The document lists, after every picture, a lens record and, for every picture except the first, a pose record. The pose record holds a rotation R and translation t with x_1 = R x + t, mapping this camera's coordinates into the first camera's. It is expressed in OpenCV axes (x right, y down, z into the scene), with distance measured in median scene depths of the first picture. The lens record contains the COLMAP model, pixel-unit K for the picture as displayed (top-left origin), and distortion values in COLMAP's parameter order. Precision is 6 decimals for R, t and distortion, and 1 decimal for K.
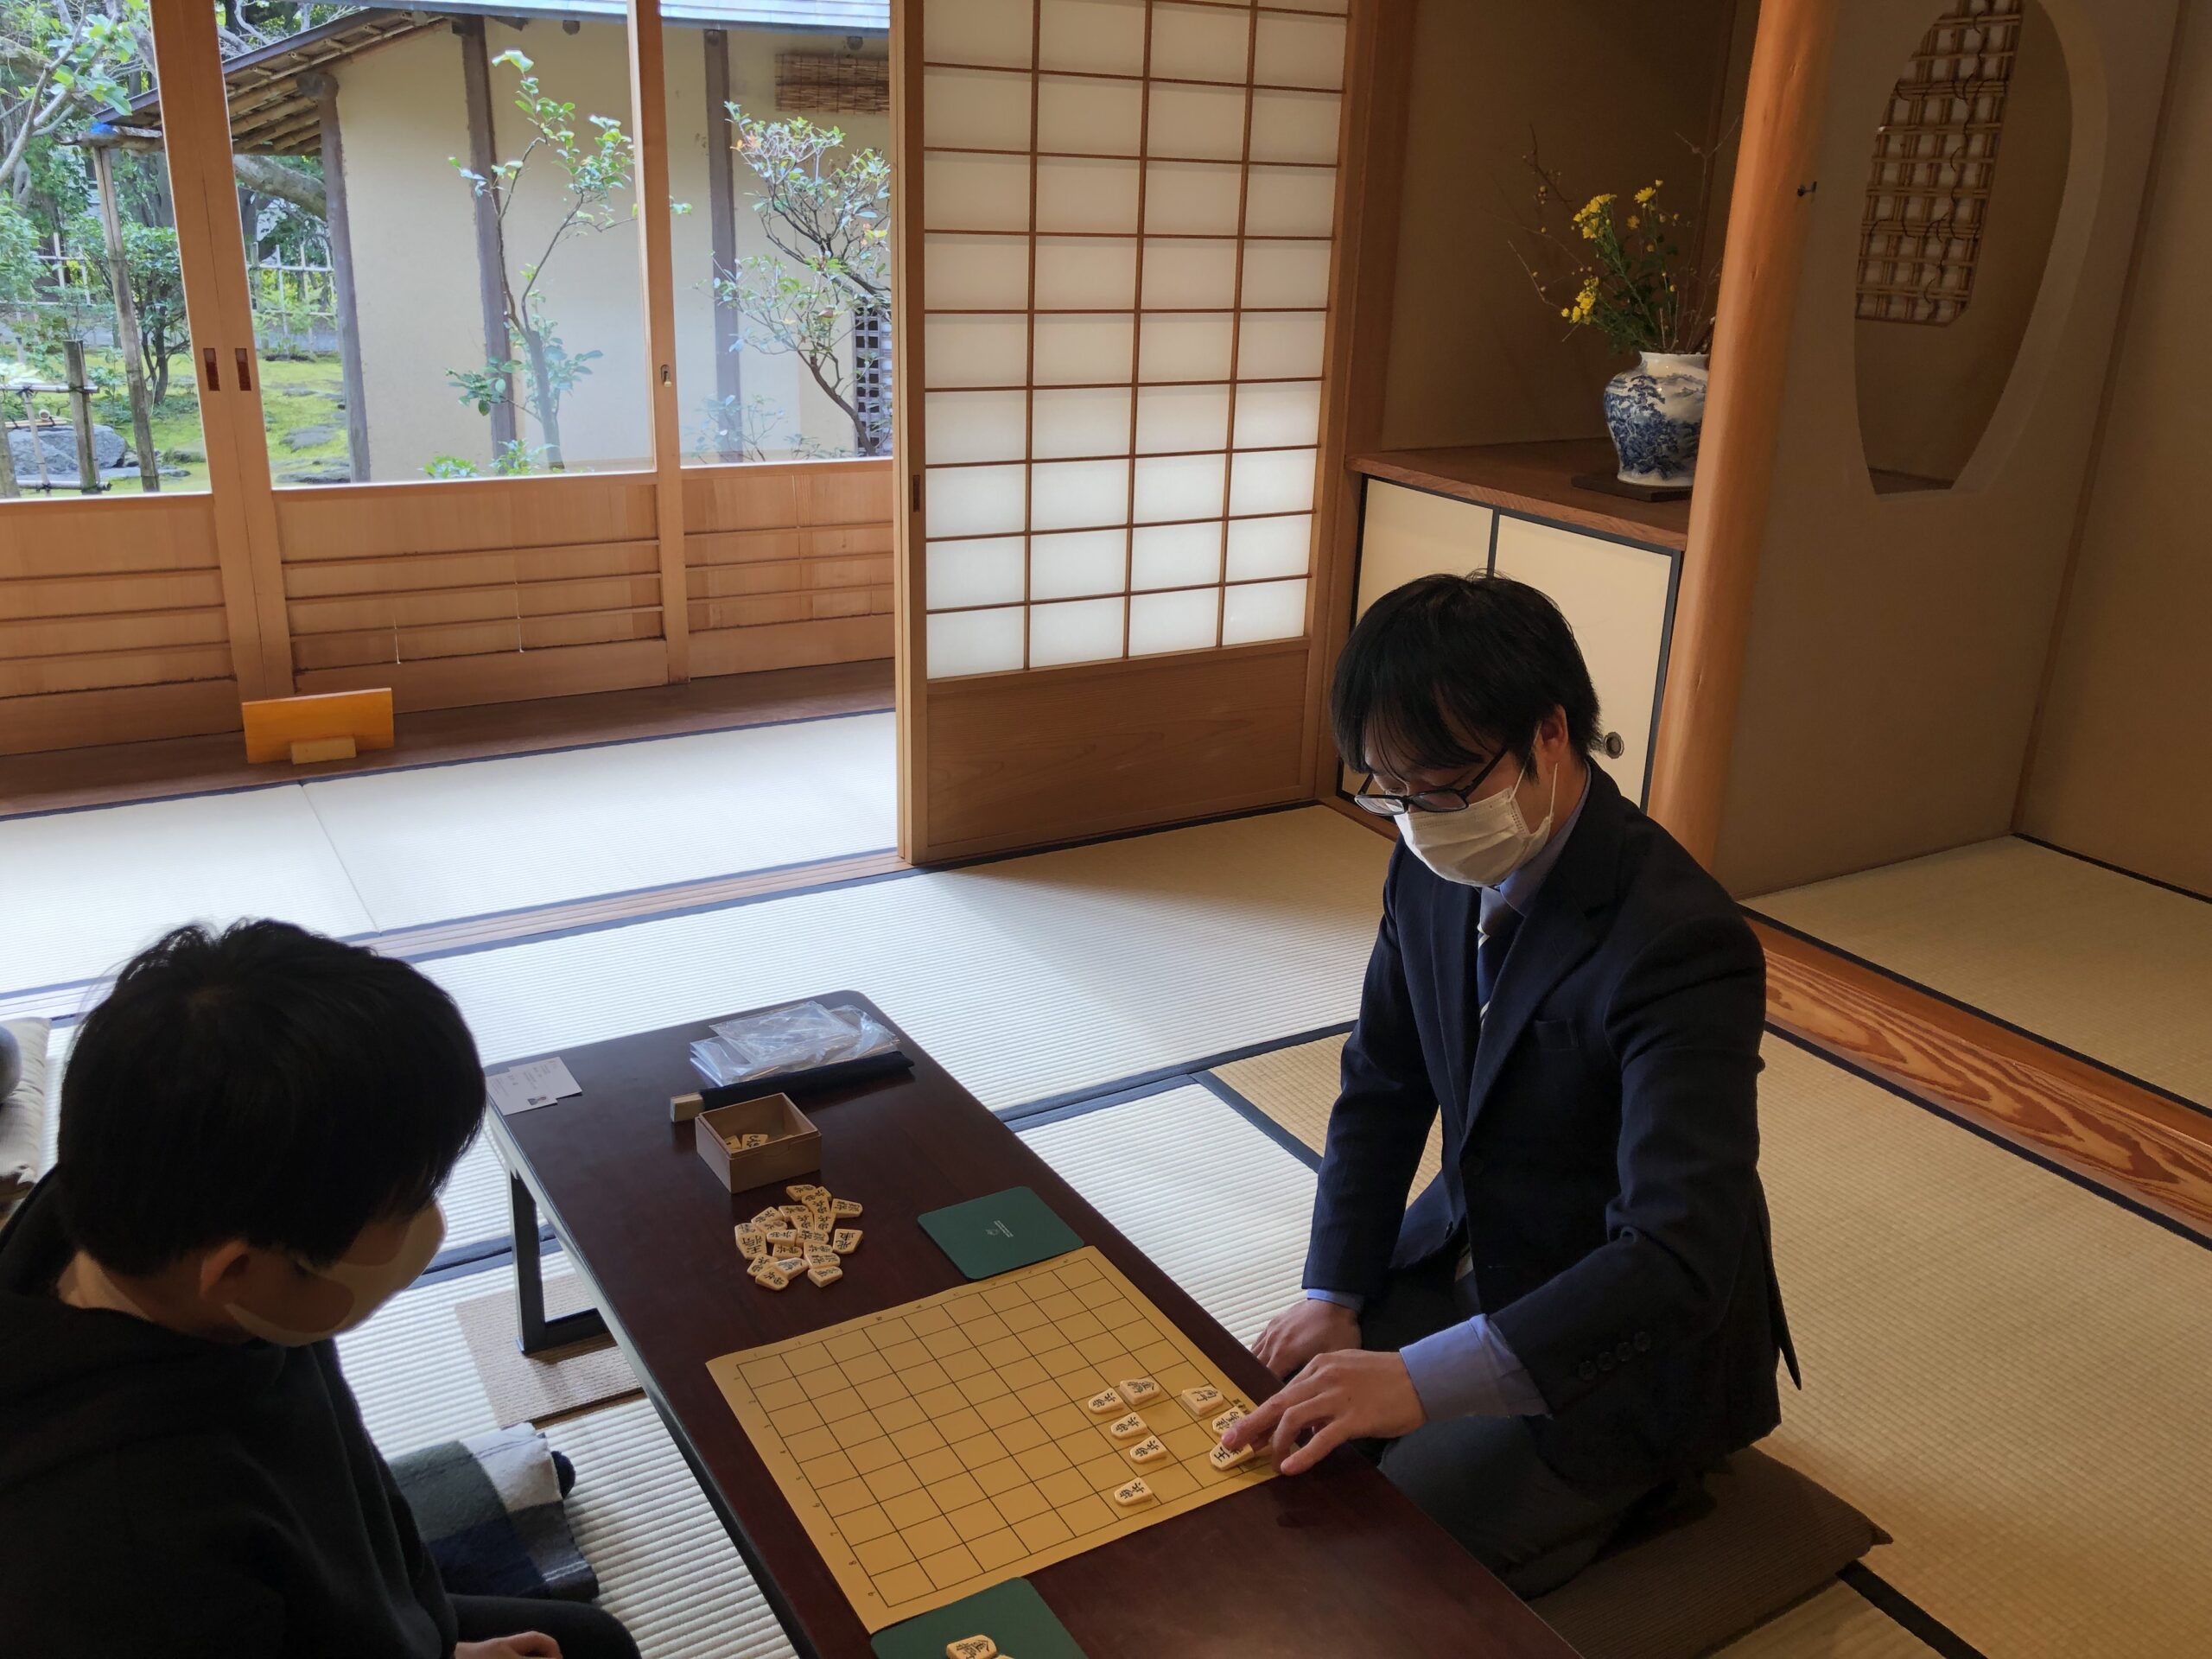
lens RADIAL K [[1841.4, 0, 1123.3], [0, 1841.4, 821.5], [0, 0, 1]] dist [0.009271, -0.011724]
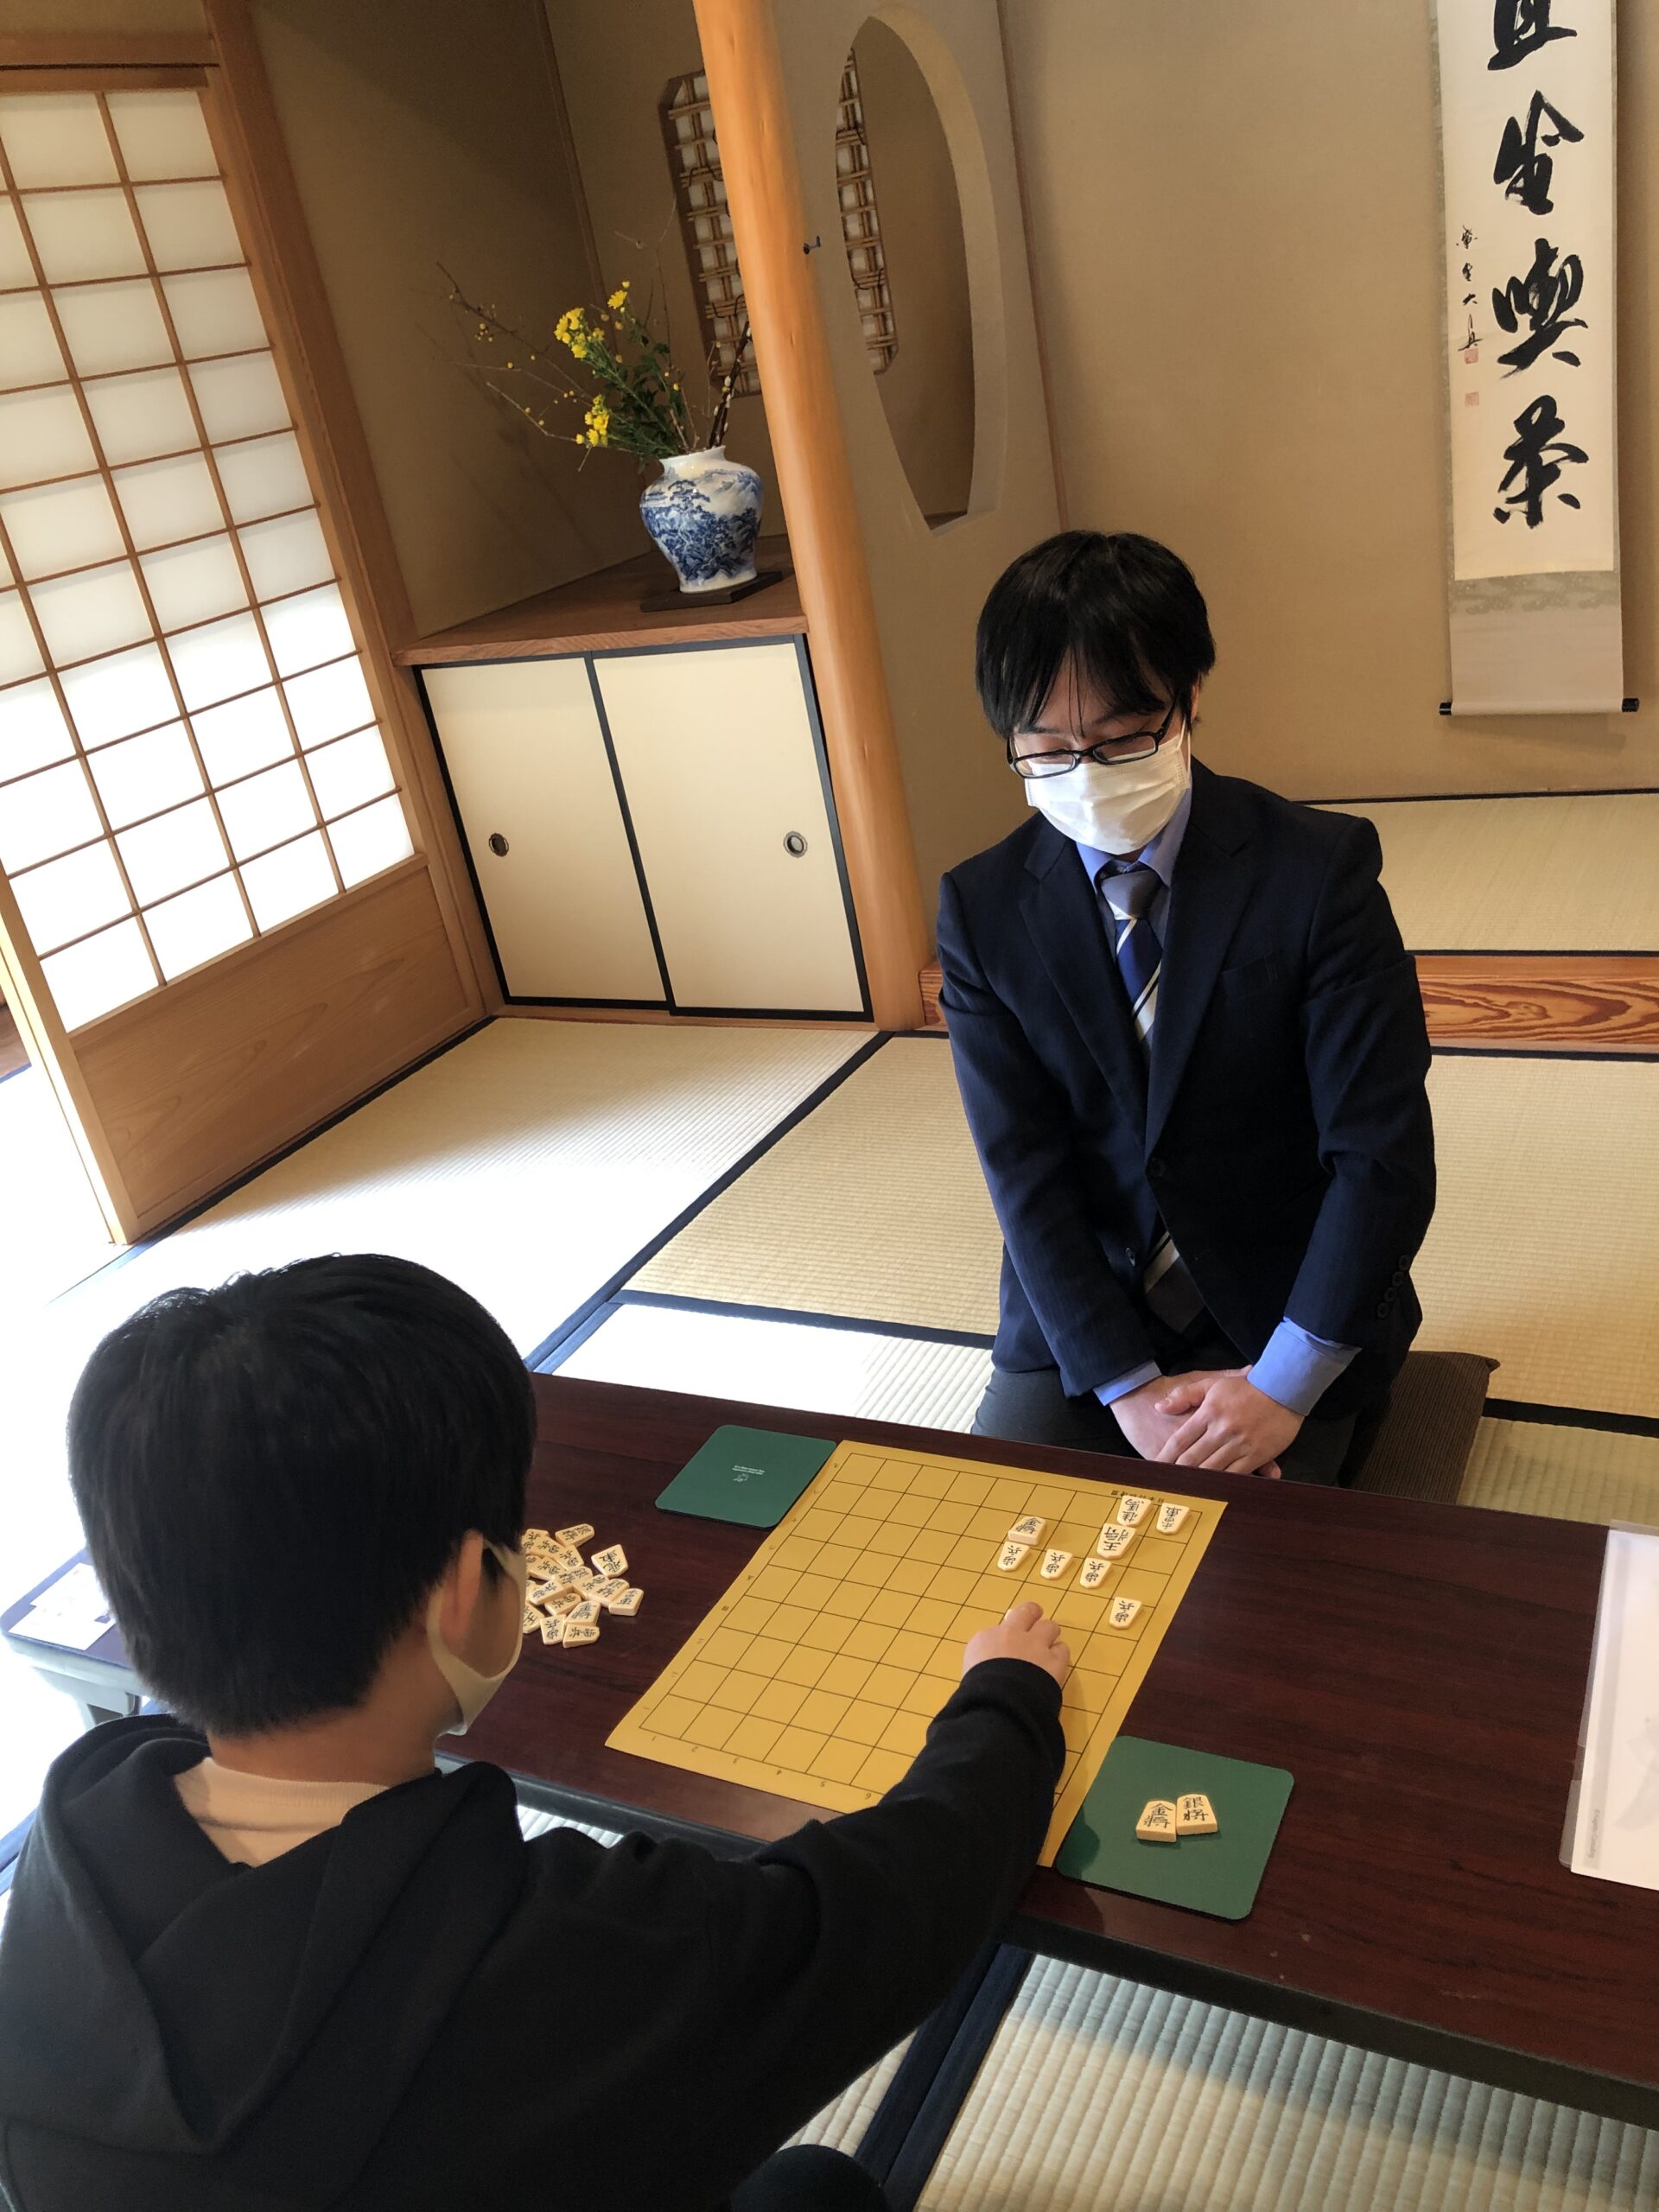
lens RADIAL K [[1841.4, 0, 835.9], [0, 1841.4, 1122.5], [0, 0, 1]] dist [0.009271, -0.011724]
pose [[0.832096, -0.382136, 0.401980, -0.174028], [0.362606, 0.923239, 0.127071, -0.019197], [-0.419682, 0.040025, 0.906788, 0.081371]]
